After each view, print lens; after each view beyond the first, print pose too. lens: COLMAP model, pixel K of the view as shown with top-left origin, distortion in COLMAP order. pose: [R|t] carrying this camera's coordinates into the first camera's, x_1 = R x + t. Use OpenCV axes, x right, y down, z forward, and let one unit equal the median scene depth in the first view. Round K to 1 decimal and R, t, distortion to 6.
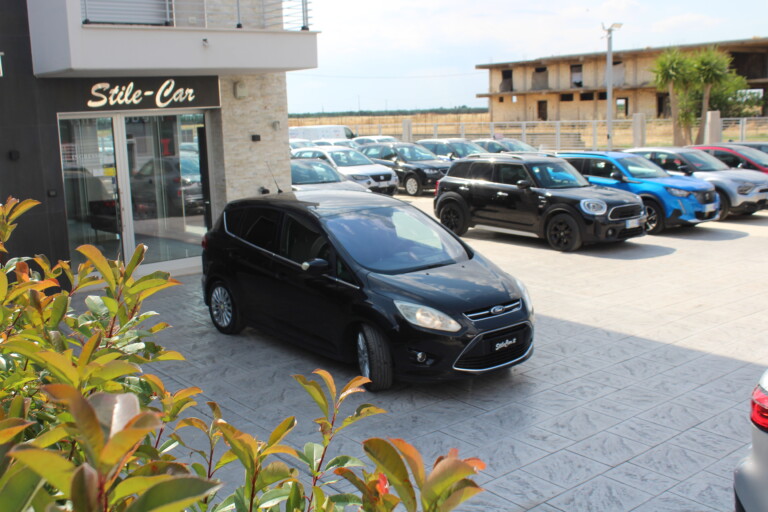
lens RADIAL K [[836.1, 0, 384.0], [0, 836.1, 256.0], [0, 0, 1]] dist [-0.088357, -0.004563]
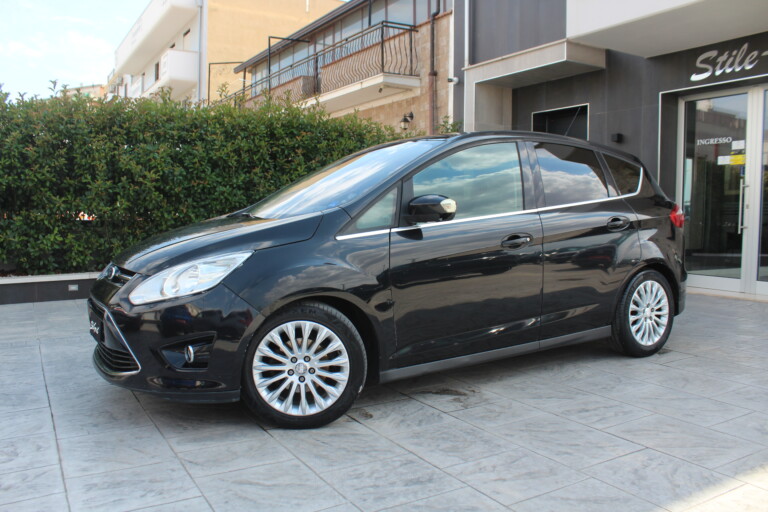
lens RADIAL K [[646.4, 0, 384.0], [0, 646.4, 256.0], [0, 0, 1]] dist [-0.178237, 0.163905]
pose [[-0.148156, 0.096554, -0.984239, 0.332372], [-0.176468, 0.976670, 0.122374, -0.021942], [0.973092, 0.191817, -0.127661, 0.751962]]
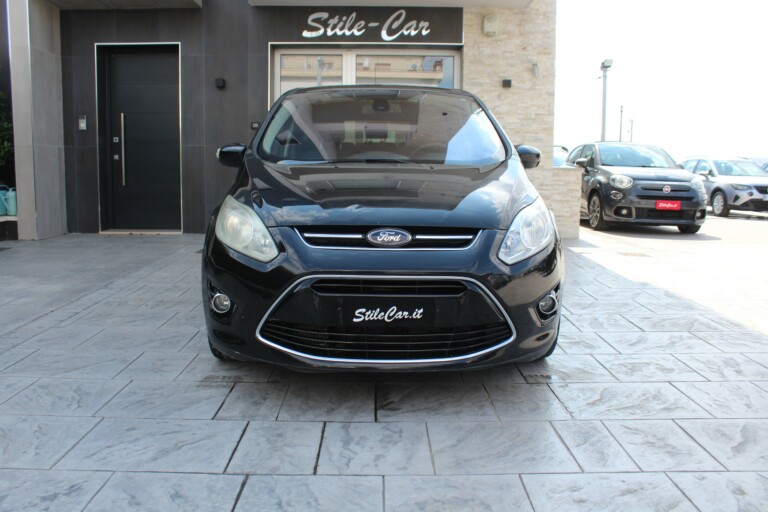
lens RADIAL K [[646.4, 0, 384.0], [0, 646.4, 256.0], [0, 0, 1]] dist [-0.178237, 0.163905]
pose [[0.774736, 0.126356, -0.619531, 0.176242], [-0.143363, 0.989414, 0.022517, 0.032940], [0.615818, 0.071373, 0.784649, 0.479534]]
